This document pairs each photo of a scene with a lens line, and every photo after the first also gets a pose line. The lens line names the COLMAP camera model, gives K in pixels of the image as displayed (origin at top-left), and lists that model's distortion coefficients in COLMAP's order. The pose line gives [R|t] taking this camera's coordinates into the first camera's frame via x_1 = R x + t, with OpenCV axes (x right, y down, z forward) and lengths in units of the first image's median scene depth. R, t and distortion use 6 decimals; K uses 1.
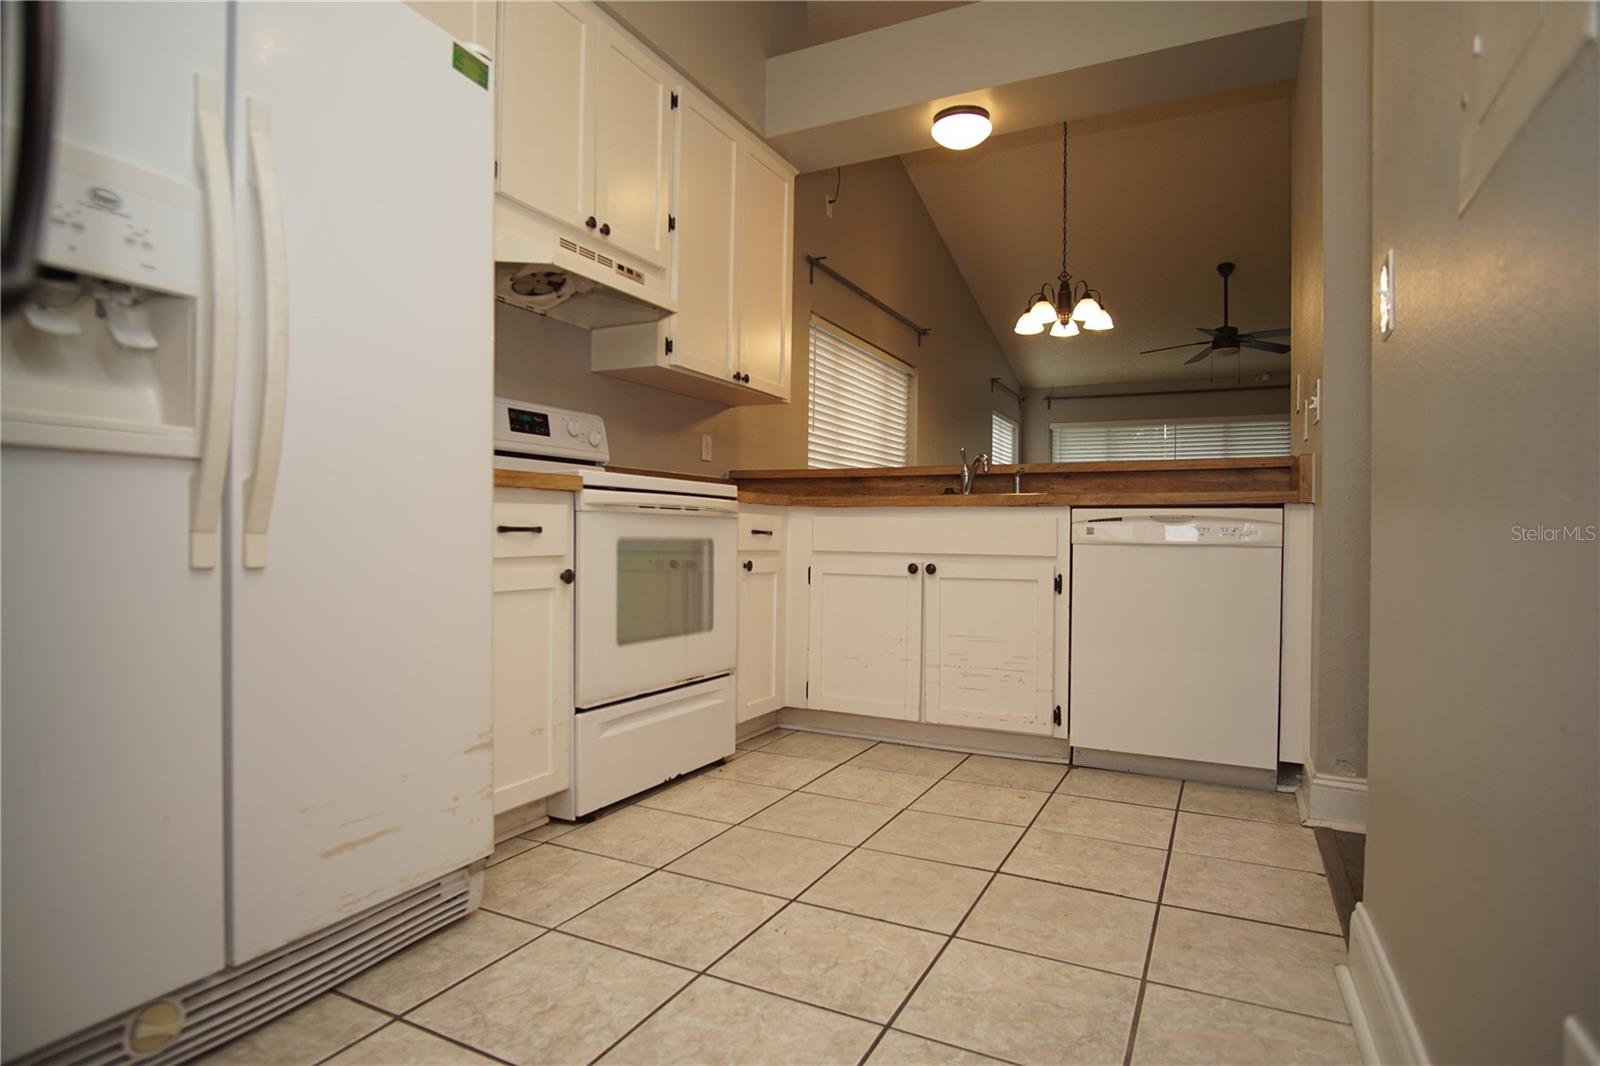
lens RADIAL K [[857.3, 0, 800.0], [0, 857.3, 533.0], [0, 0, 1]] dist [-0.029891, -0.000323]
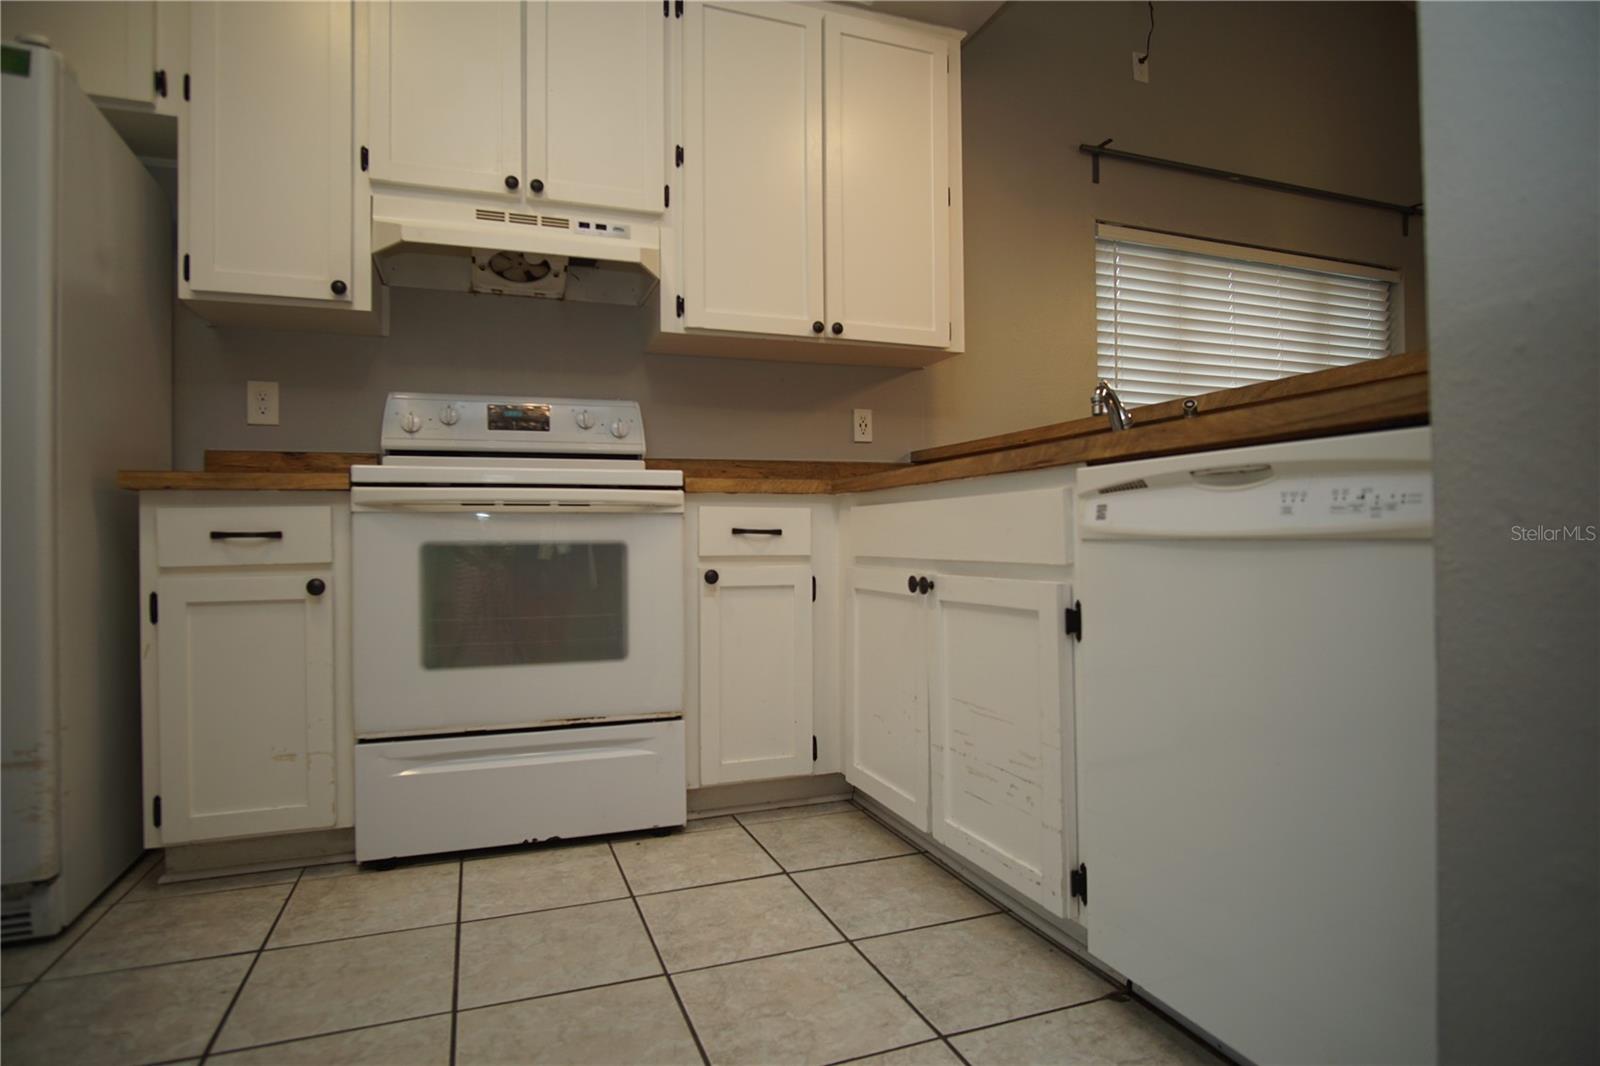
lens RADIAL K [[857.3, 0, 800.0], [0, 857.3, 533.0], [0, 0, 1]] dist [-0.029891, -0.000323]
pose [[0.736179, -0.021722, -0.676438, 0.515188], [0.018668, 0.999756, -0.011787, 0.010761], [0.676529, -0.003950, 0.736405, 0.514060]]
